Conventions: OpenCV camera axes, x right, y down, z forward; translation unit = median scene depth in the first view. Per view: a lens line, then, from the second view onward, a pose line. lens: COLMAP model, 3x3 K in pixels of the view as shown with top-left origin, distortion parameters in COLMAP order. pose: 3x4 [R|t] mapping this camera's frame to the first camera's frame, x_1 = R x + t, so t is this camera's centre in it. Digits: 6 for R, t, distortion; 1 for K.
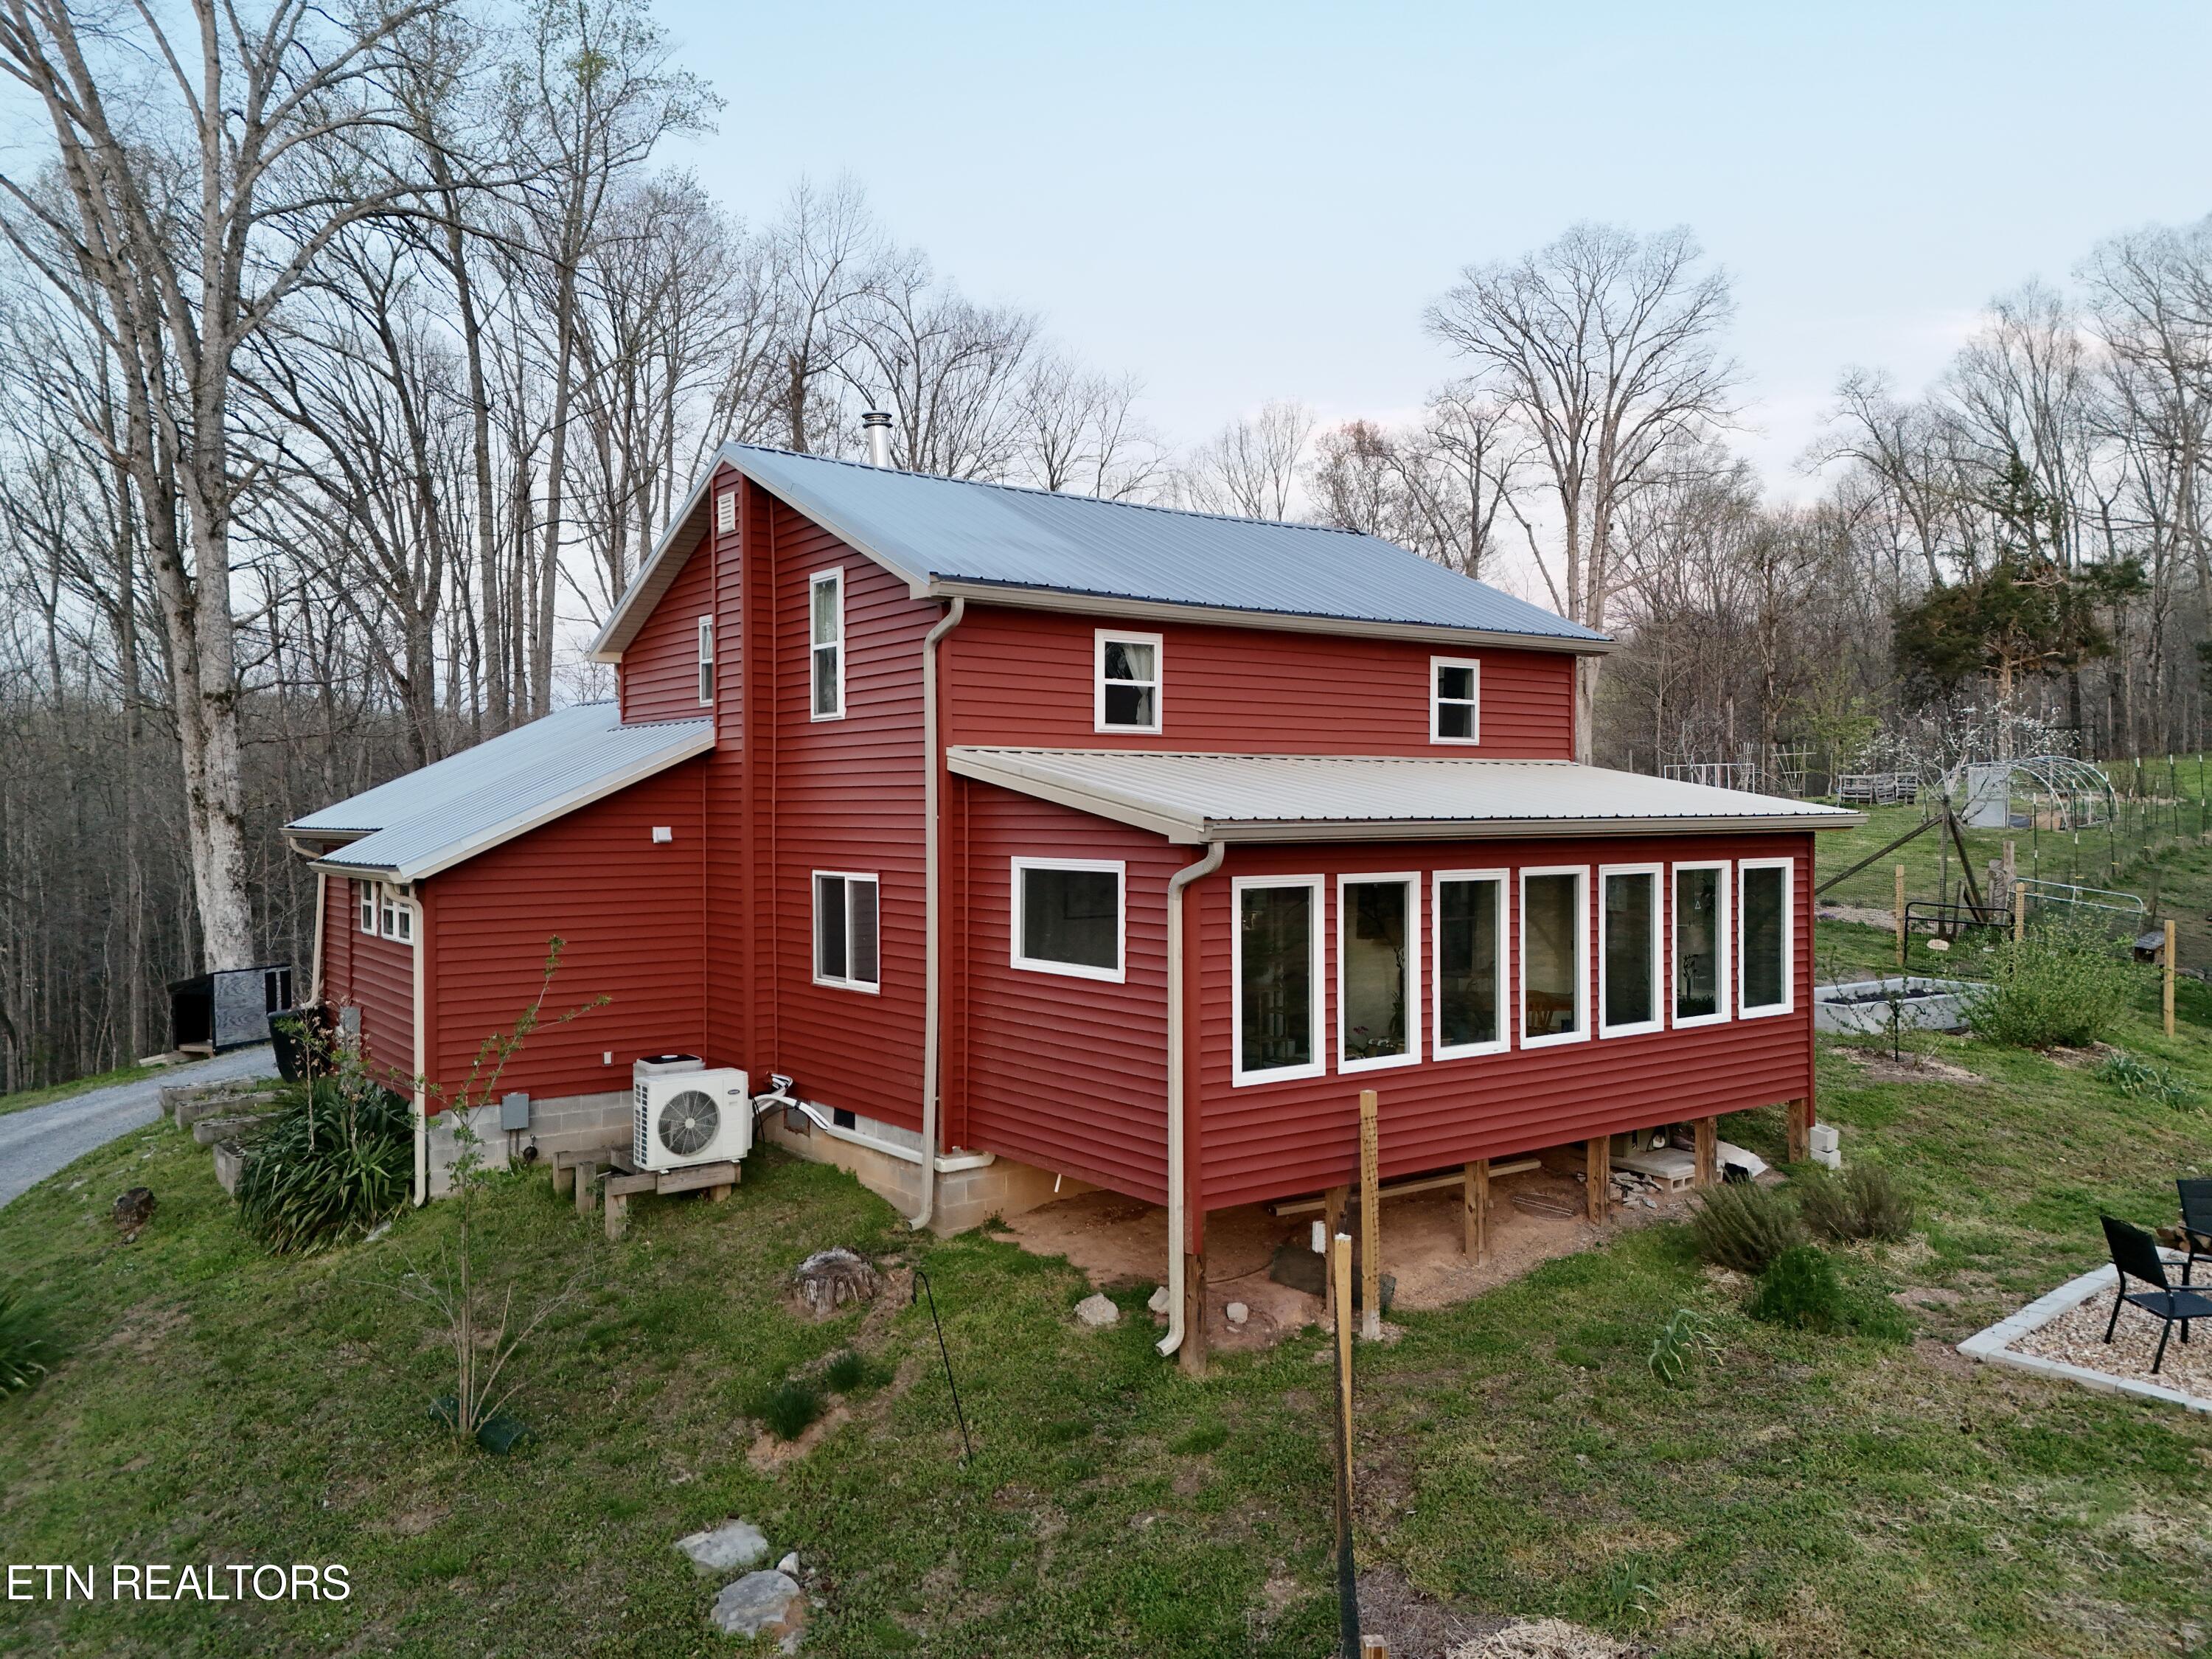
lens RADIAL K [[1628.2, 0, 1106.0], [0, 1628.2, 829.5], [0, 0, 1]] dist [0.108196, -0.111414]
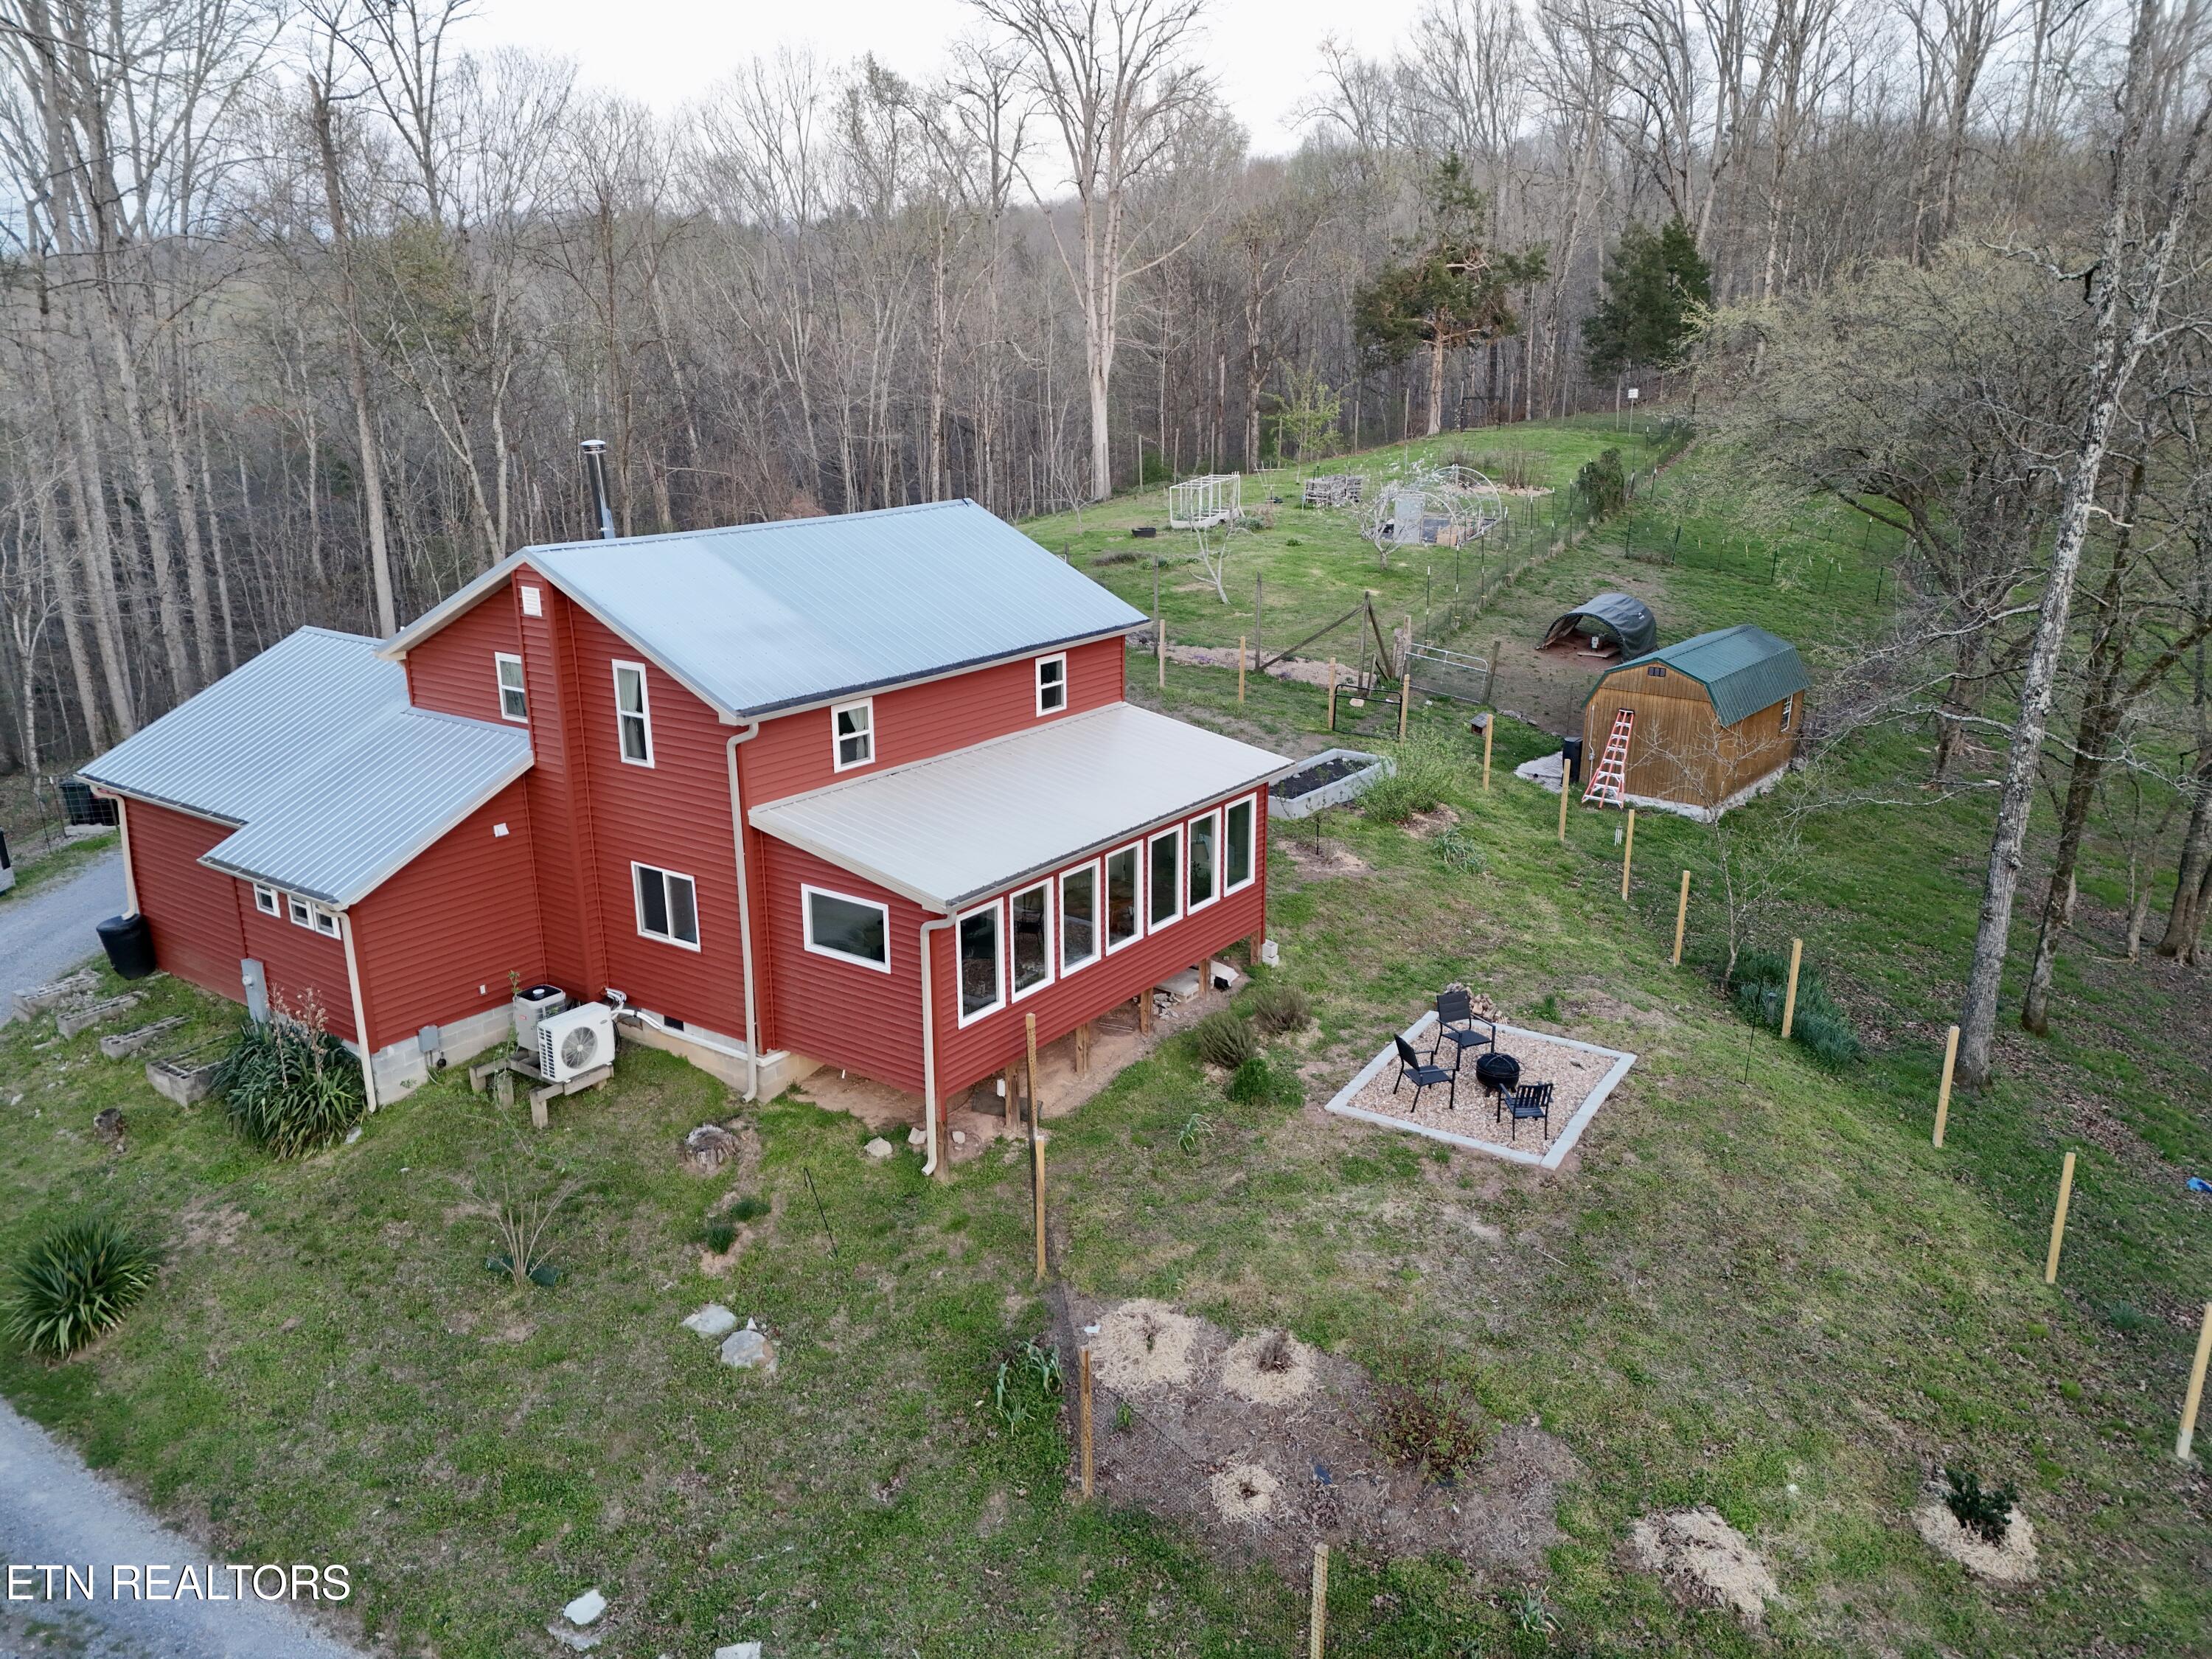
lens RADIAL K [[1621.7, 0, 1106.0], [0, 1621.7, 829.5], [0, 0, 1]] dist [0.143996, -0.210066]
pose [[0.956973, -0.085132, 0.277408, -0.208543], [0.009171, 0.964392, 0.264317, -0.447869], [-0.290032, -0.250400, 0.923678, -0.535313]]
